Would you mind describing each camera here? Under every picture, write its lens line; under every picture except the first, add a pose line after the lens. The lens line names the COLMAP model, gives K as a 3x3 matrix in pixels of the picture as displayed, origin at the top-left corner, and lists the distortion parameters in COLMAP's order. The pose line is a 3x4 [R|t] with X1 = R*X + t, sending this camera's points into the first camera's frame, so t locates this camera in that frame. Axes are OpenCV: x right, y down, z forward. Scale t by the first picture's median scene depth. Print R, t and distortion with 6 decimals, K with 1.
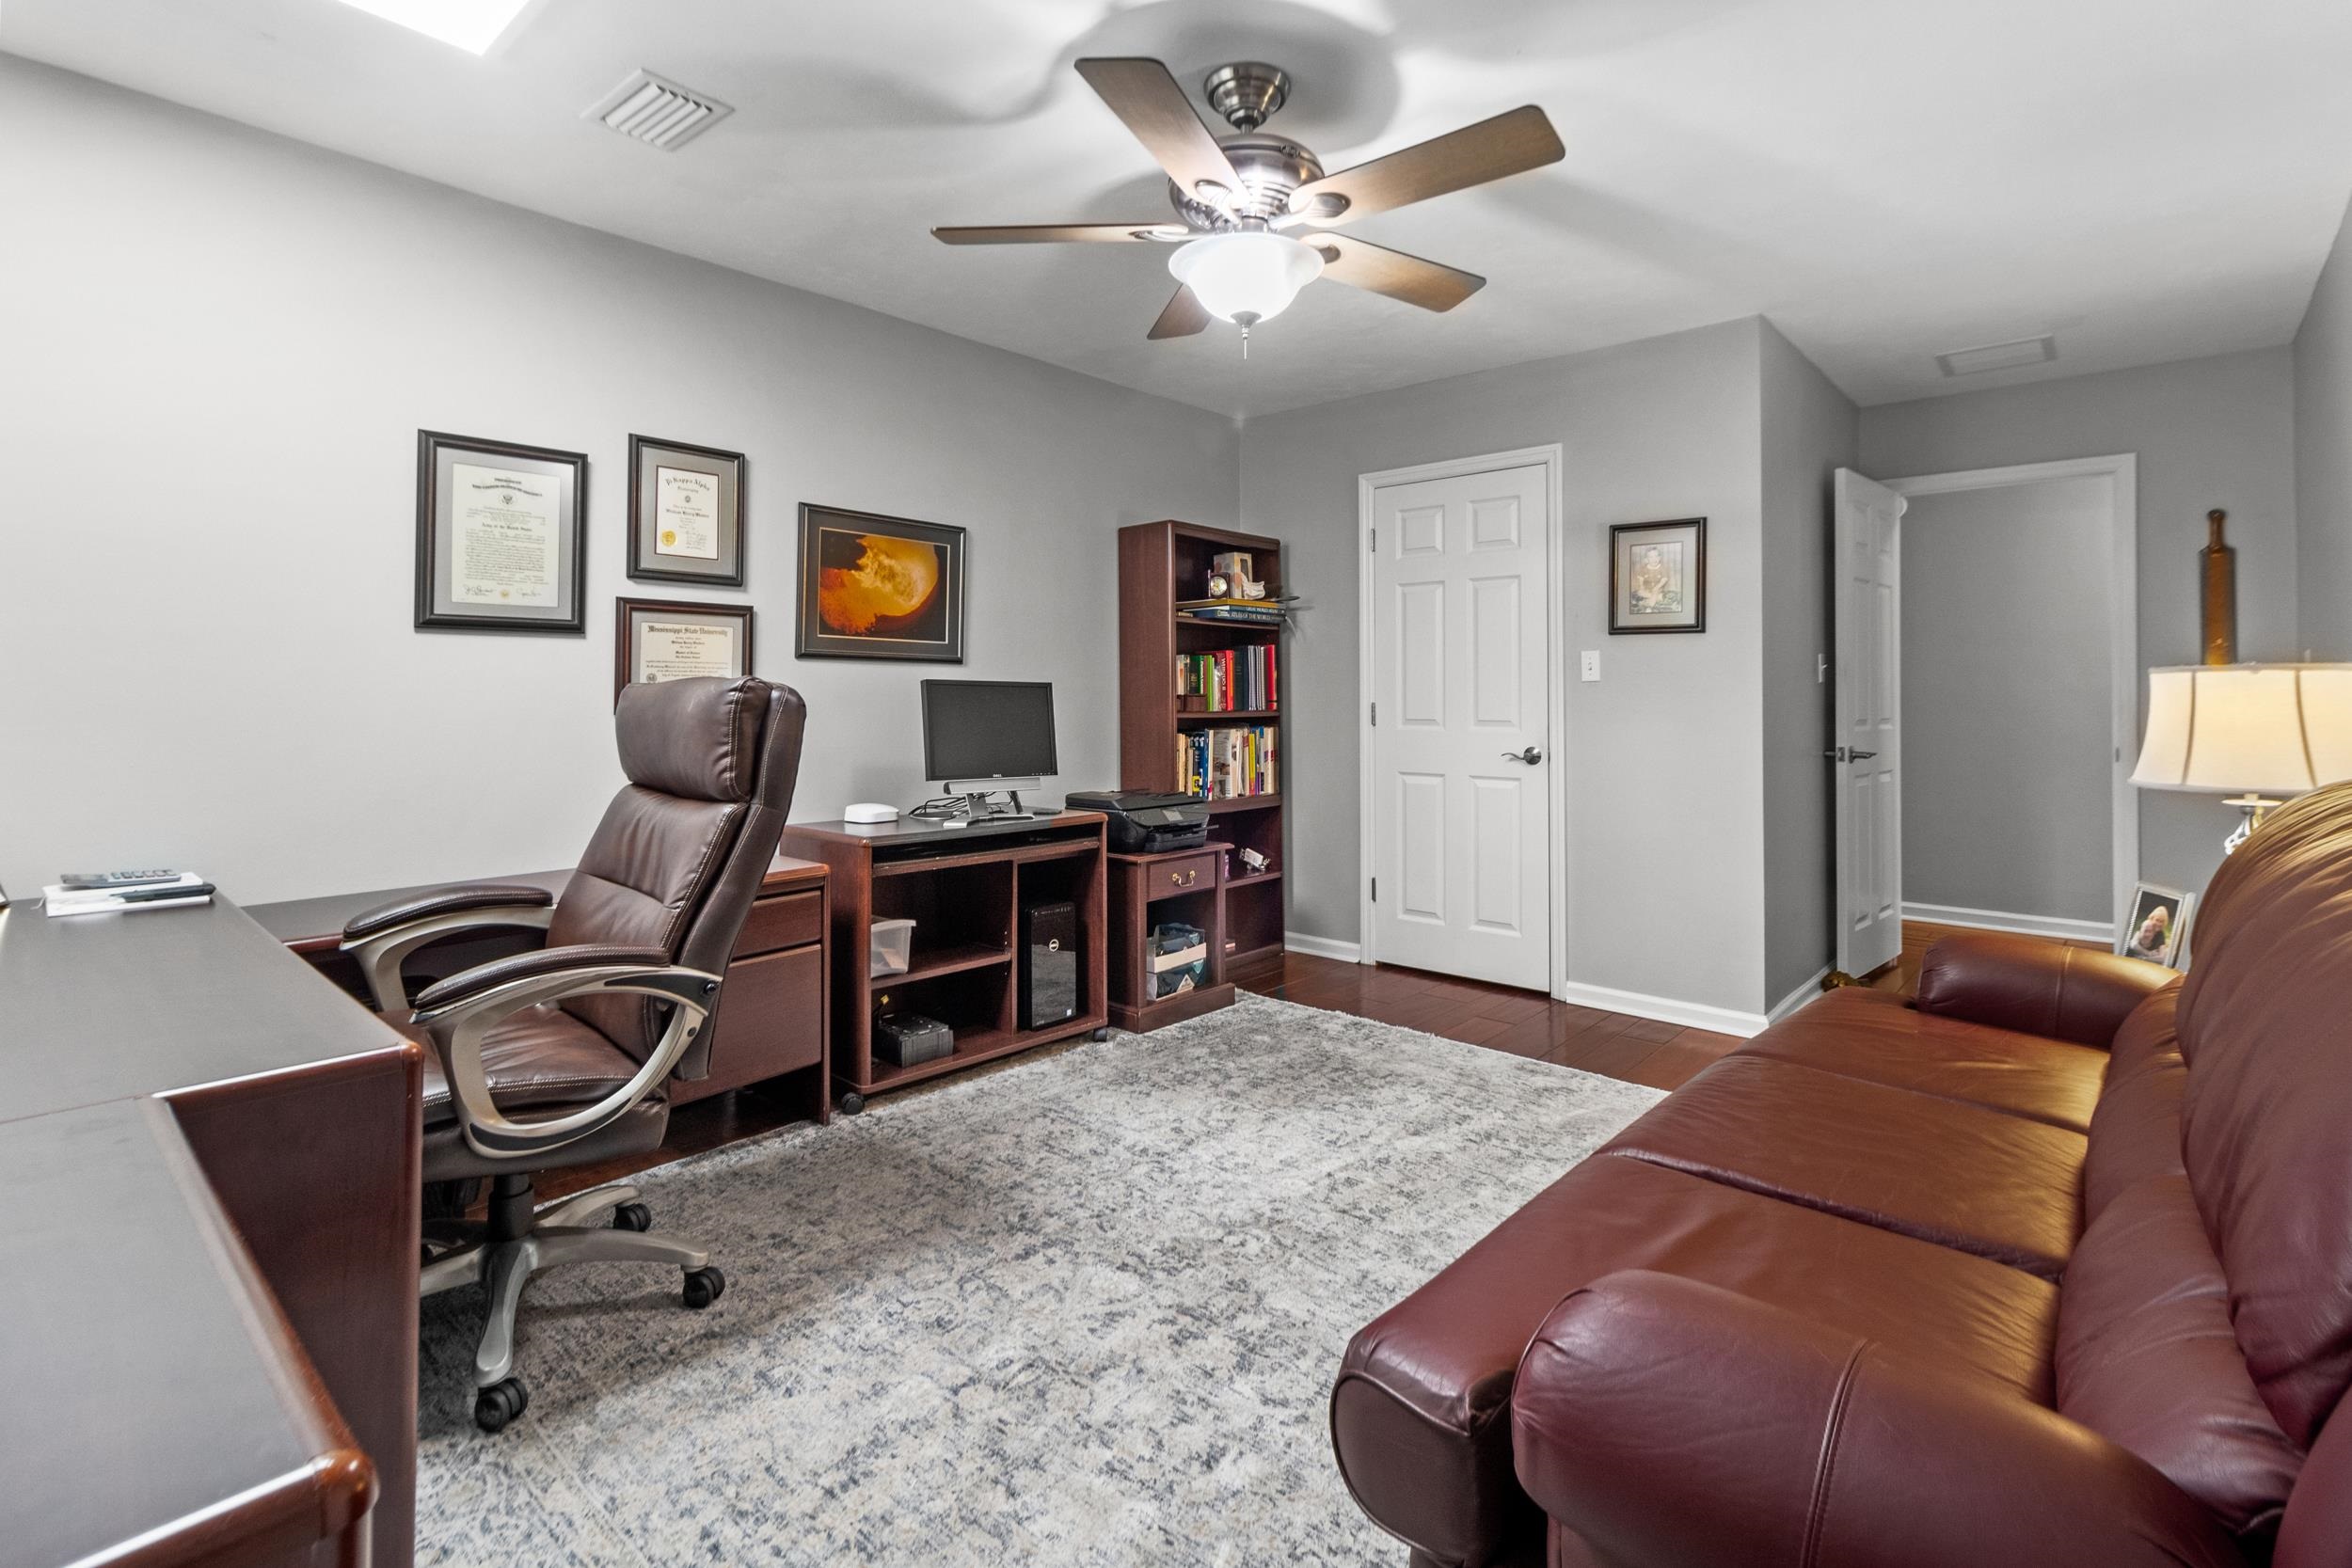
lens RADIAL K [[1079.4, 0, 1201.7], [0, 1079.4, 689.3], [0, 0, 1]] dist [-0.000535, 0.000762]
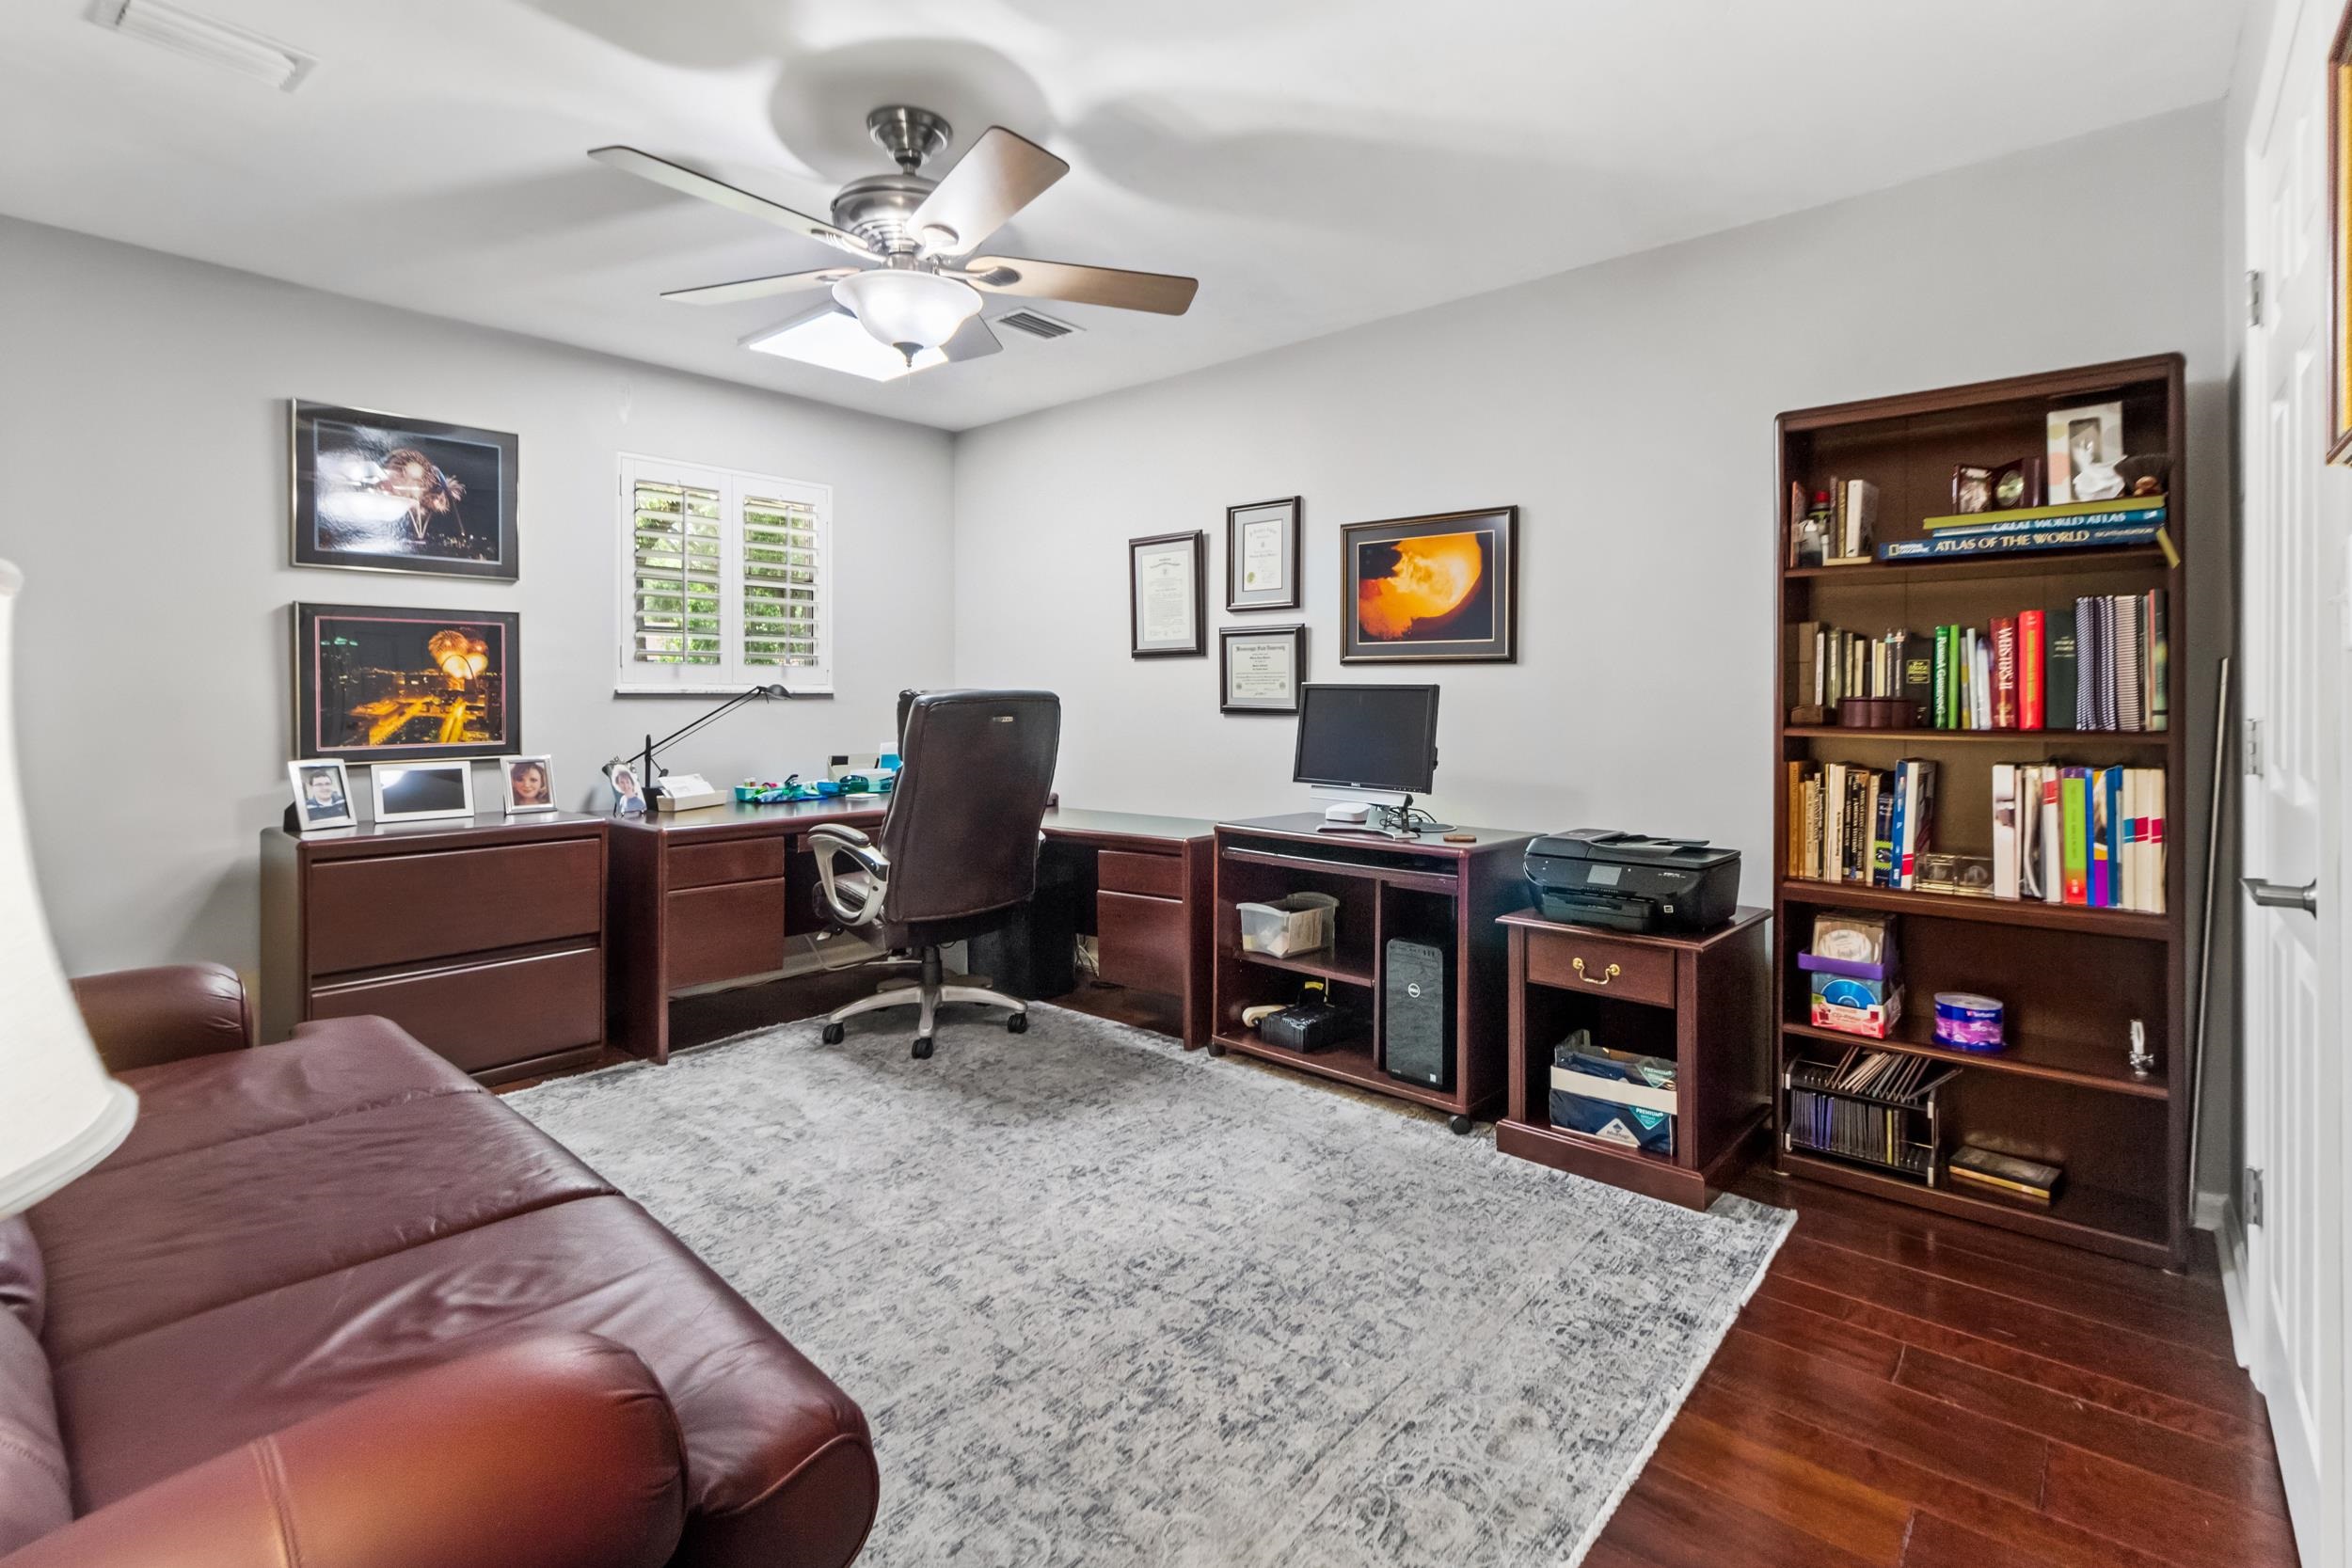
lens RADIAL K [[1079.4, 0, 1195.1], [0, 1079.4, 700.5], [0, 0, 1]] dist [-0.000535, 0.000762]
pose [[0.023674, -0.004753, -0.999708, 0.726766], [-0.001025, 0.999988, -0.004779, 0.012419], [0.999719, 0.001138, 0.023669, 0.819958]]
